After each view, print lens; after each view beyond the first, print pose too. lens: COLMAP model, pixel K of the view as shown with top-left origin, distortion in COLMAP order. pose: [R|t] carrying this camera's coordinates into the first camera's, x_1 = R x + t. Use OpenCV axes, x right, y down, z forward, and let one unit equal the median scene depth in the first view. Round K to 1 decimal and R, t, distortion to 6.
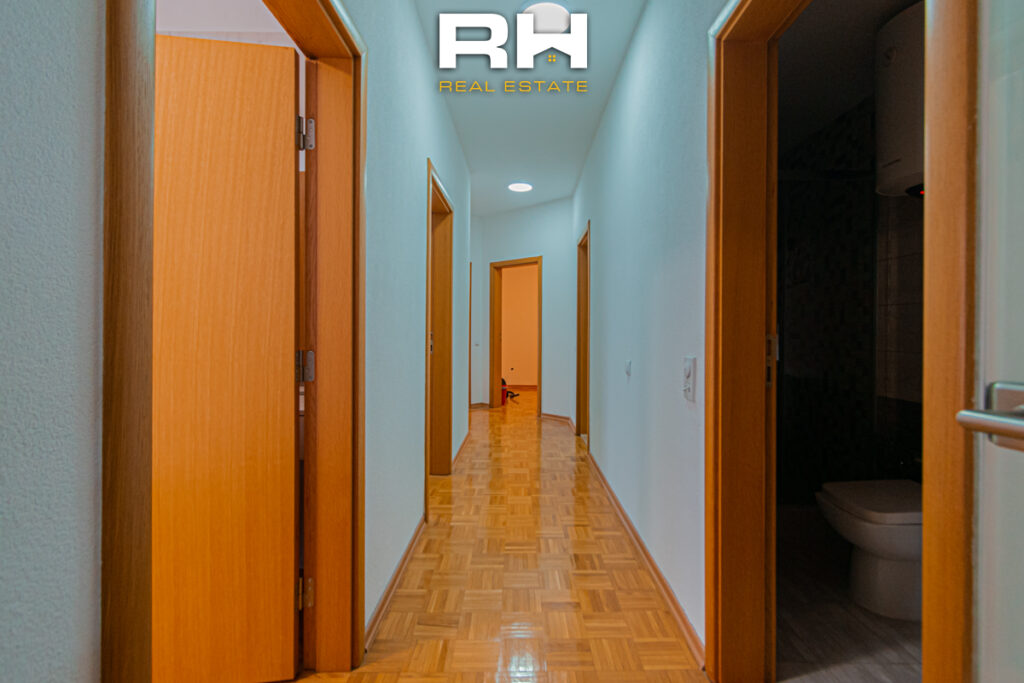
lens RADIAL K [[461.5, 0, 521.5], [0, 461.5, 335.5], [0, 0, 1]] dist [0.005352, 0.000195]
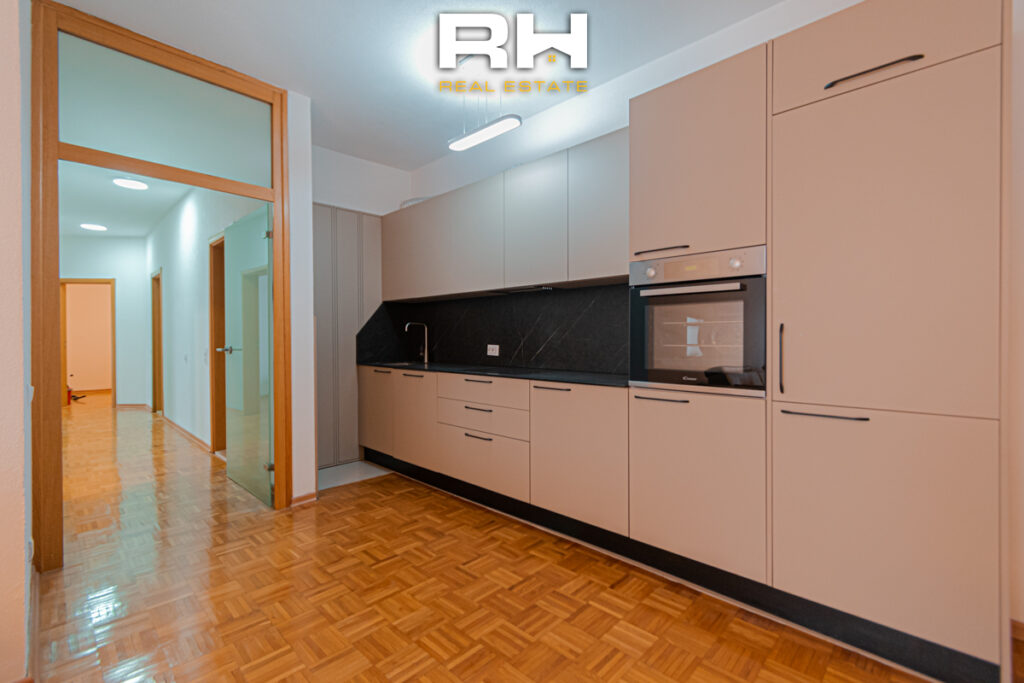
lens RADIAL K [[461.5, 0, 506.6], [0, 461.5, 342.8], [0, 0, 1]] dist [0.005352, 0.000195]
pose [[0.711691, -0.013158, 0.702369, -0.101331], [0.010752, 0.999911, 0.007838, 0.005046], [-0.702410, 0.001974, 0.711770, -0.760717]]
